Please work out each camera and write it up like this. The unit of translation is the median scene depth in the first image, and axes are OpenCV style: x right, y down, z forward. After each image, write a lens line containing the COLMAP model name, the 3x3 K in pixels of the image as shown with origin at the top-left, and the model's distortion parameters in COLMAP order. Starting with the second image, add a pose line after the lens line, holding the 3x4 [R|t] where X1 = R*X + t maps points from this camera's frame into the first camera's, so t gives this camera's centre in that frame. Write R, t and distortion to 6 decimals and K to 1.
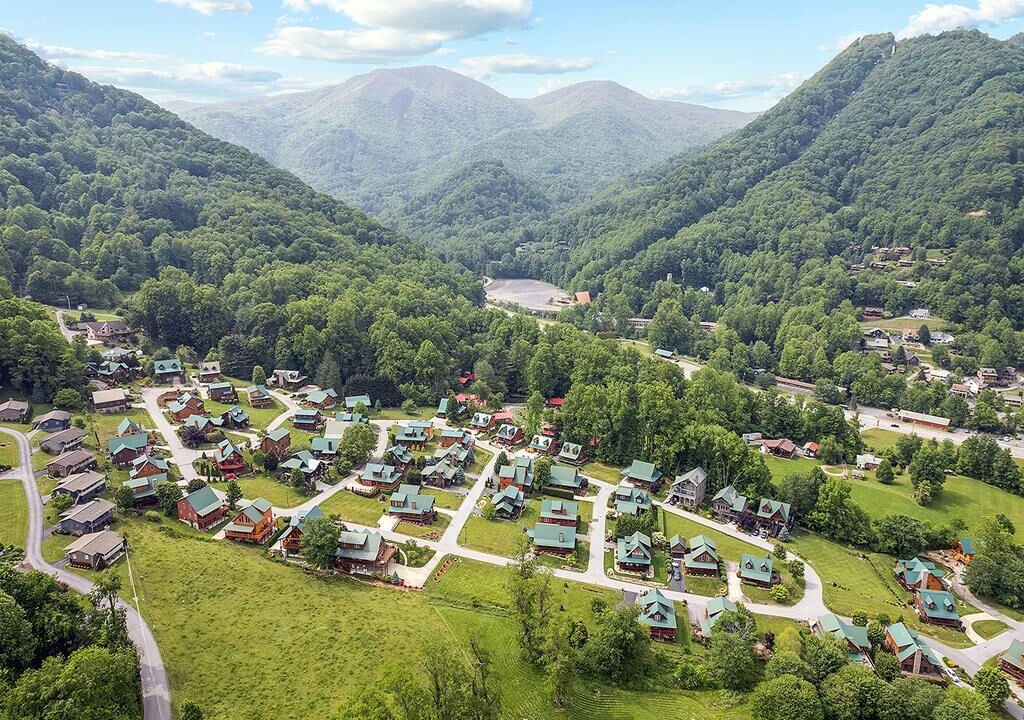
lens RADIAL K [[666.3, 0, 496.5], [0, 666.3, 330.6], [0, 0, 1]] dist [-0.073161, 0.059354]
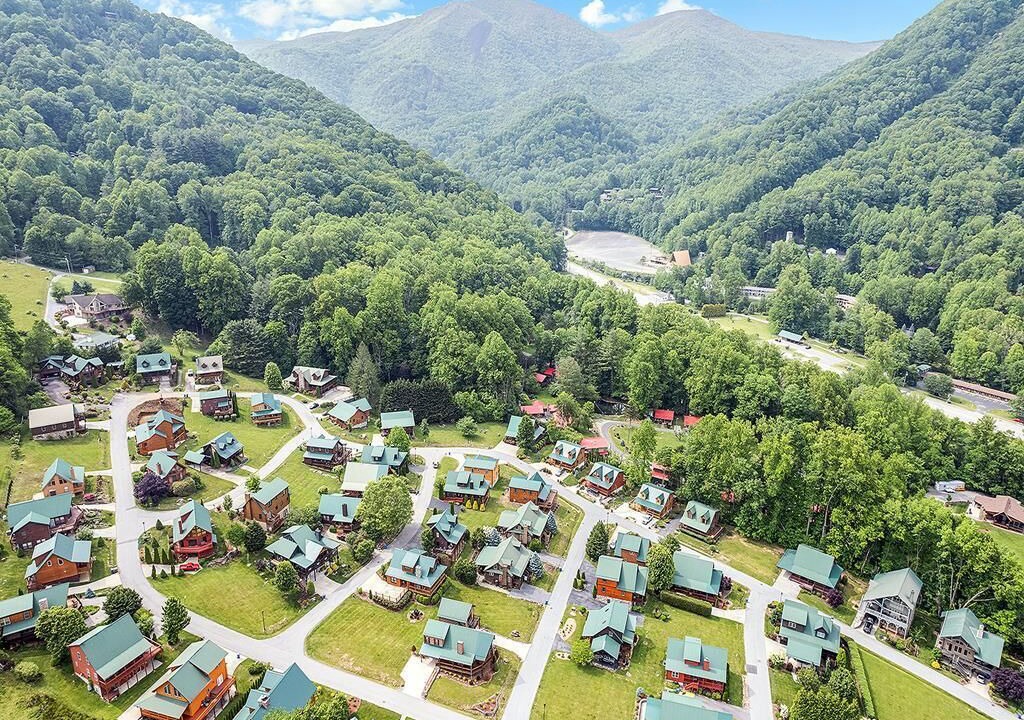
lens RADIAL K [[666.3, 0, 496.5], [0, 666.3, 330.6], [0, 0, 1]] dist [-0.073161, 0.059354]
pose [[0.993636, 0.031089, -0.108265, -0.018117], [-0.021684, 0.995973, 0.086990, -0.044006], [0.110534, -0.084088, 0.990309, 0.222982]]
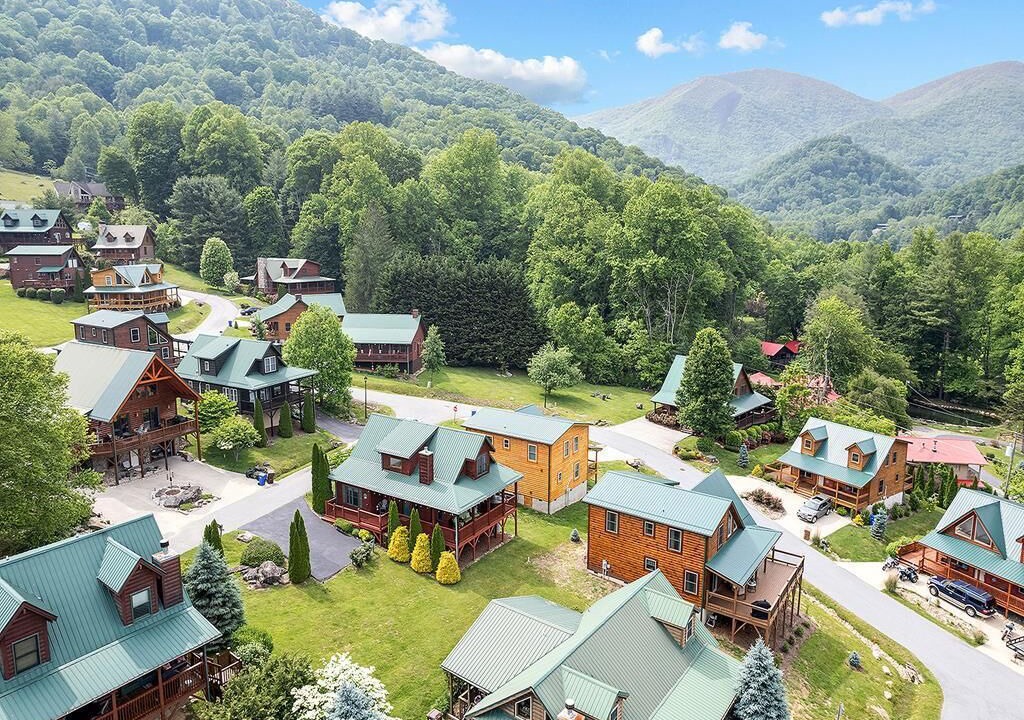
lens RADIAL K [[666.3, 0, 496.5], [0, 666.3, 330.6], [0, 0, 1]] dist [-0.073161, 0.059354]
pose [[0.892687, 0.065847, -0.445842, -0.022419], [-0.087164, 0.995816, -0.027449, 0.083979], [0.442169, 0.063365, 0.894691, 0.576440]]
